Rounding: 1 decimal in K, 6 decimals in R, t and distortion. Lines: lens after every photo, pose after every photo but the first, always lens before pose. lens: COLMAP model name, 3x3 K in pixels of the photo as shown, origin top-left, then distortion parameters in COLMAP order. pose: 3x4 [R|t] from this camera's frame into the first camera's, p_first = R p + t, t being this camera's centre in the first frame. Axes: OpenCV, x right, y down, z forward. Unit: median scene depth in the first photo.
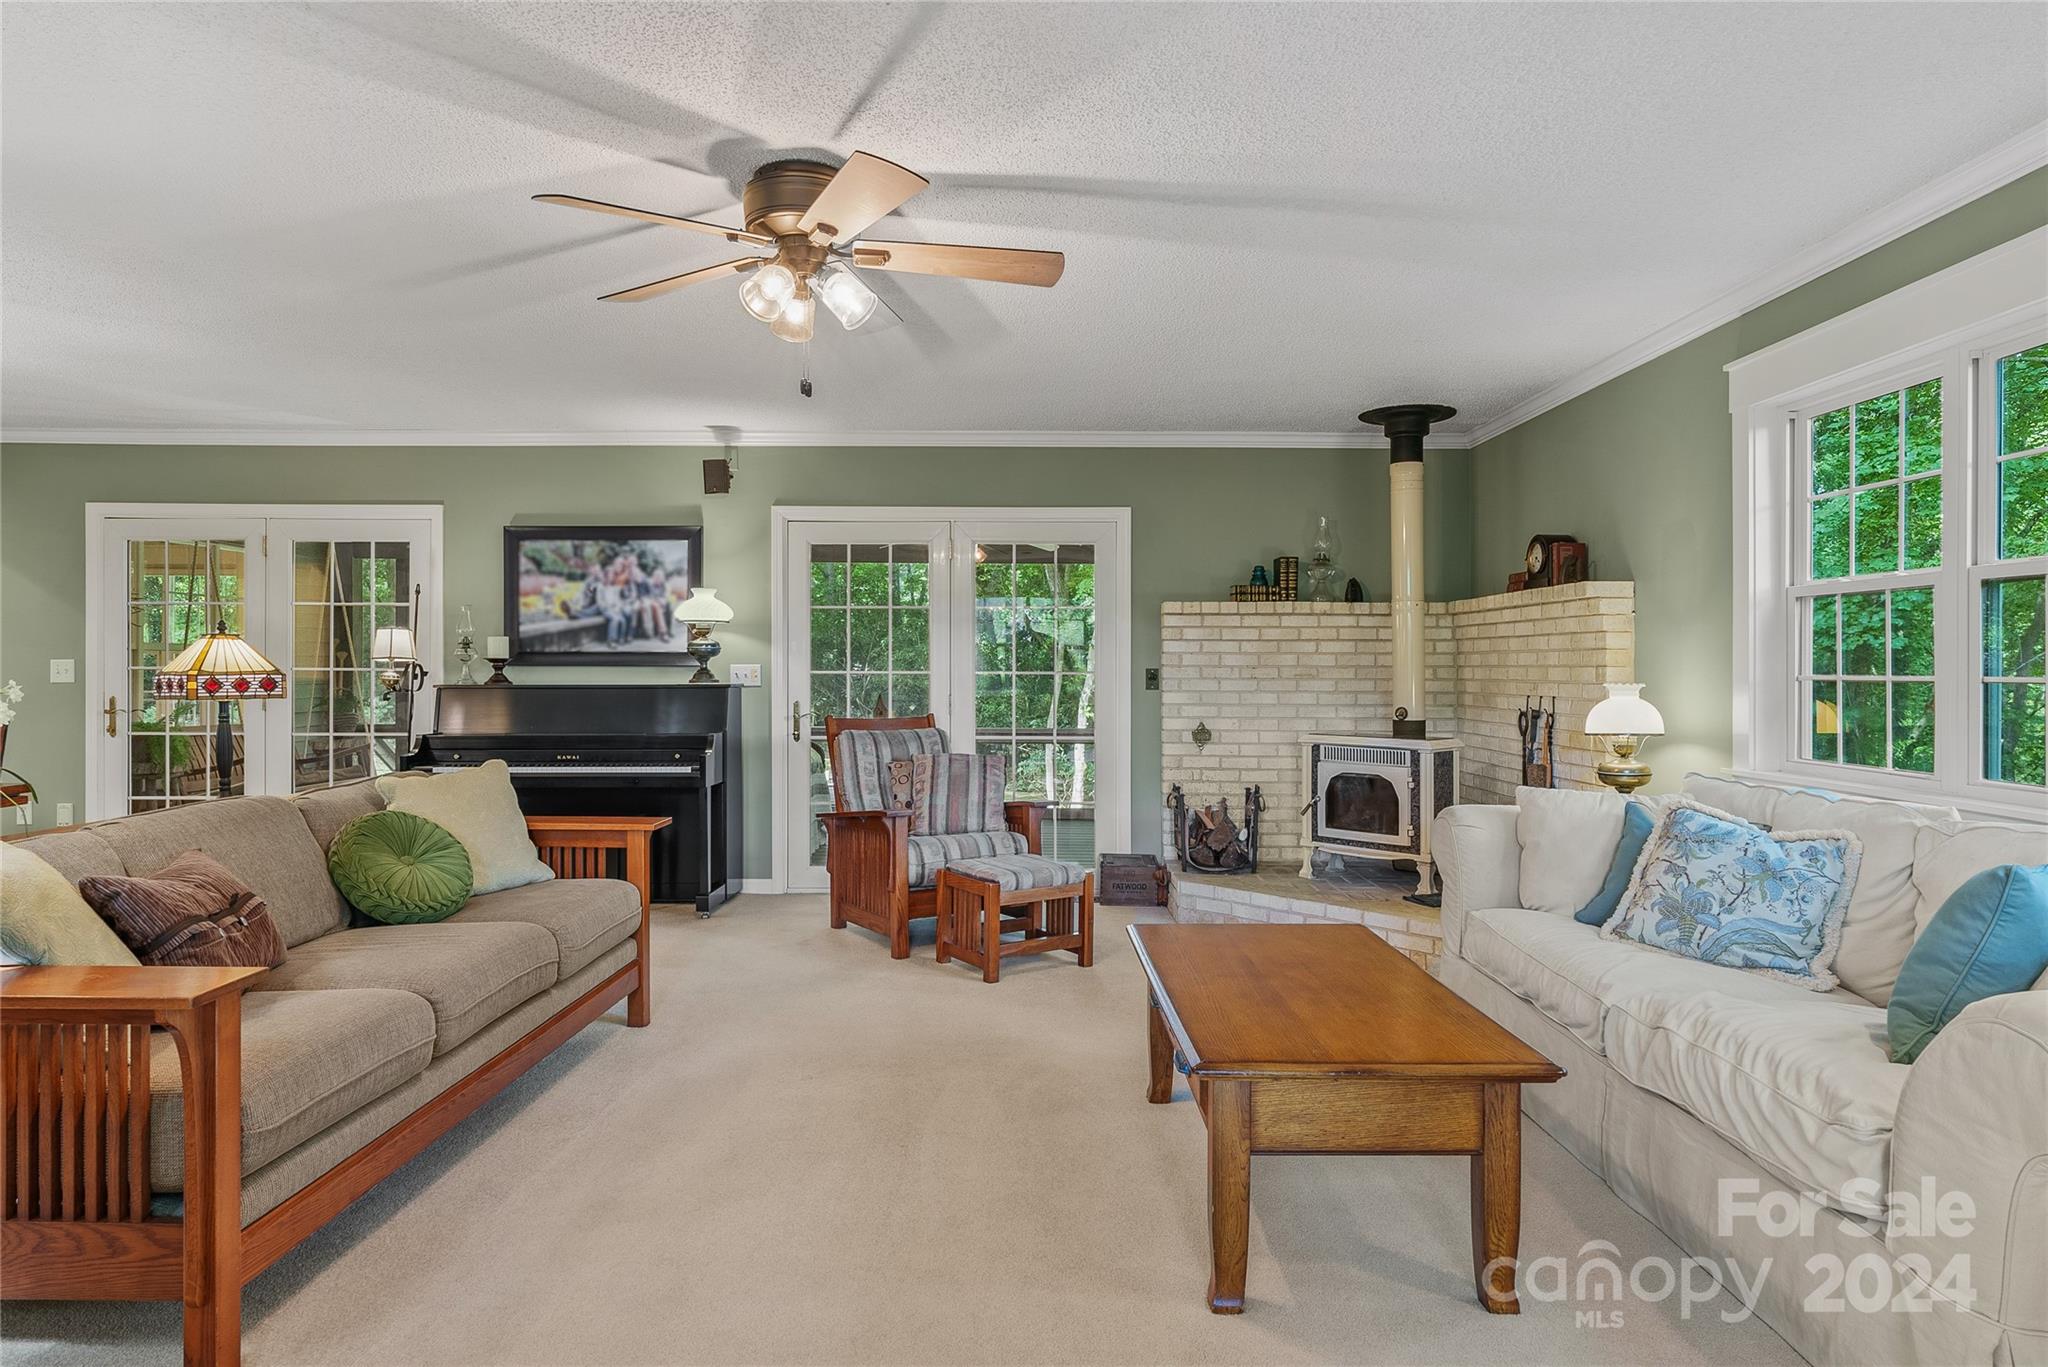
lens RADIAL K [[1174.7, 0, 1020.4], [0, 1174.7, 665.8], [0, 0, 1]] dist [0.002079, 0.007940]
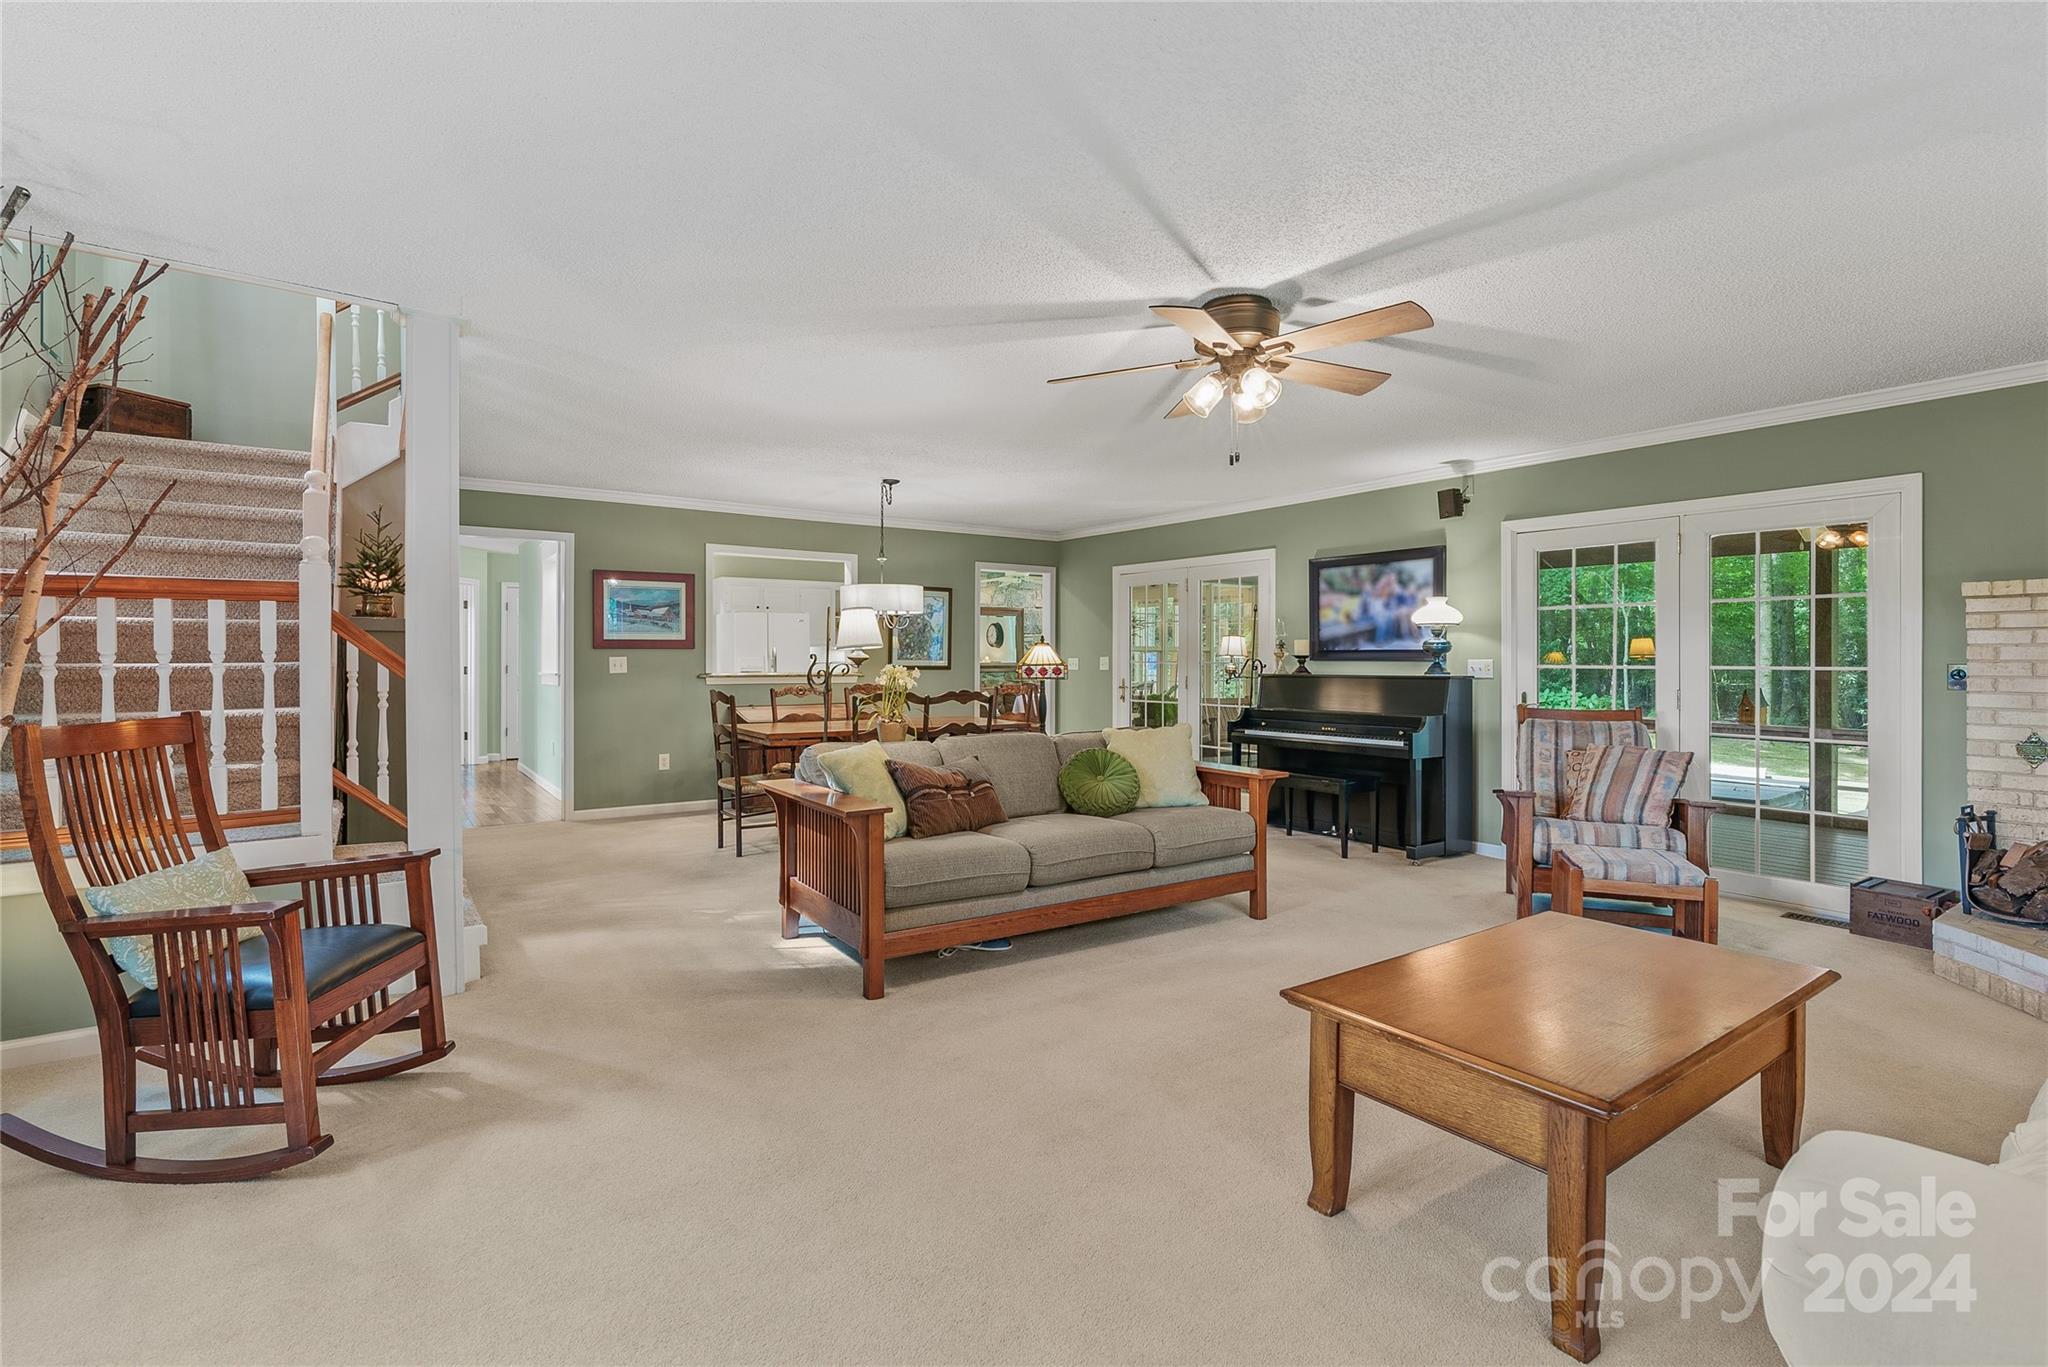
lens RADIAL K [[956.2, 0, 1017.4], [0, 956.2, 661.1], [0, 0, 1]] dist [0.001112, 0.001542]
pose [[0.573622, 0.000832, -0.819120, 0.292936], [-0.000295, 1.000000, 0.000809, -0.000228], [0.819120, -0.000223, 0.573622, 0.075033]]
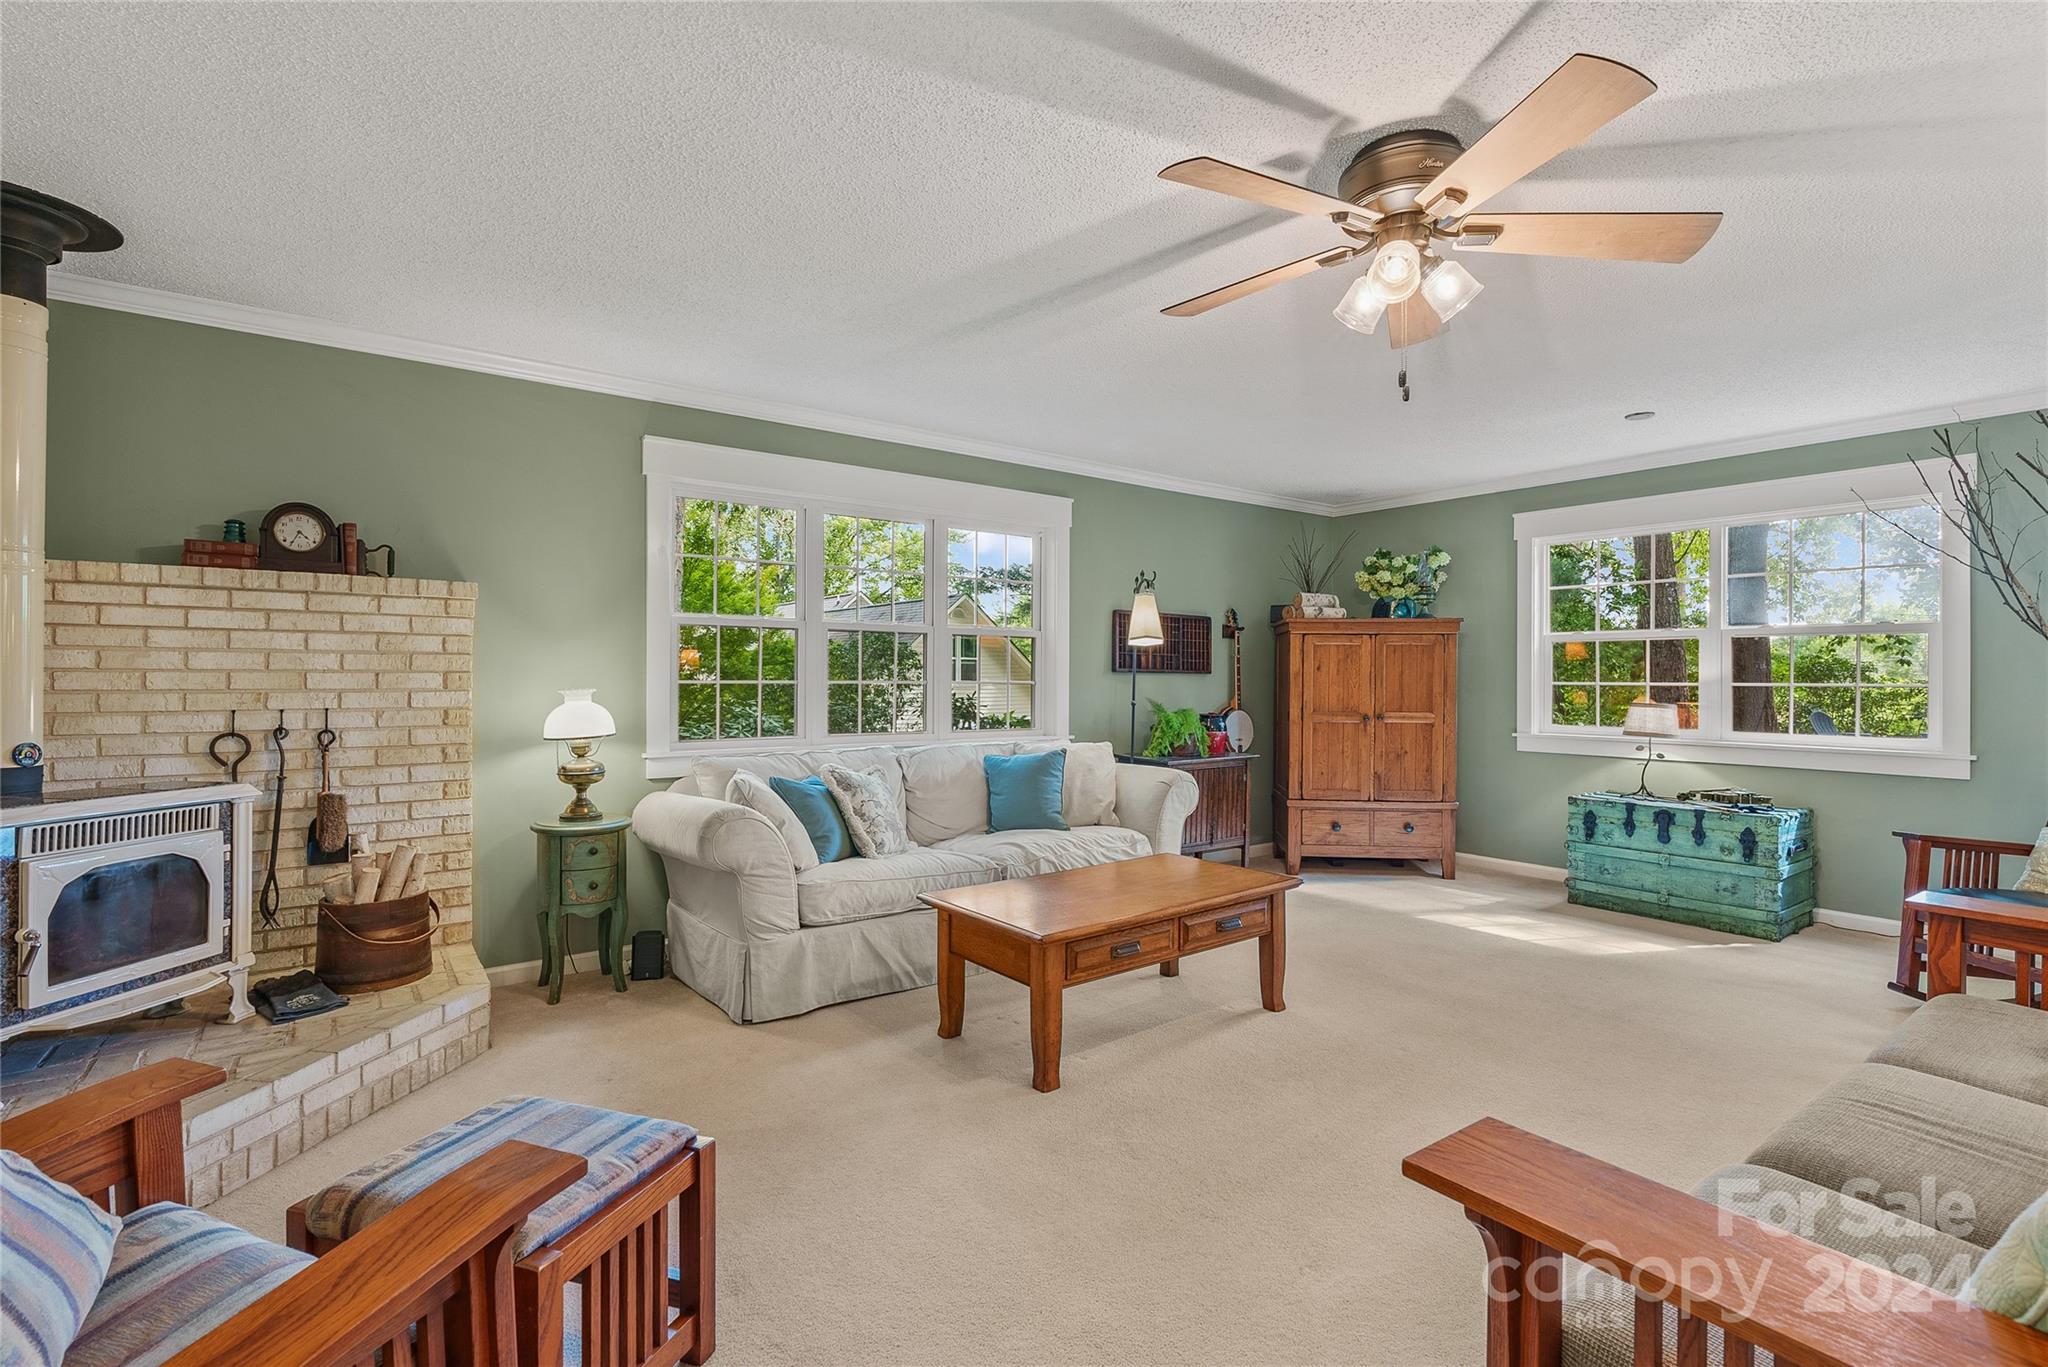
lens RADIAL K [[956.2, 0, 1023.9], [0, 956.2, 671.5], [0, 0, 1]] dist [0.001112, 0.001542]
pose [[-0.614488, 0.001242, 0.788925, -0.302080], [-0.005671, 0.999966, -0.005991, 0.001279], [-0.788906, -0.008156, -0.614460, 0.848647]]
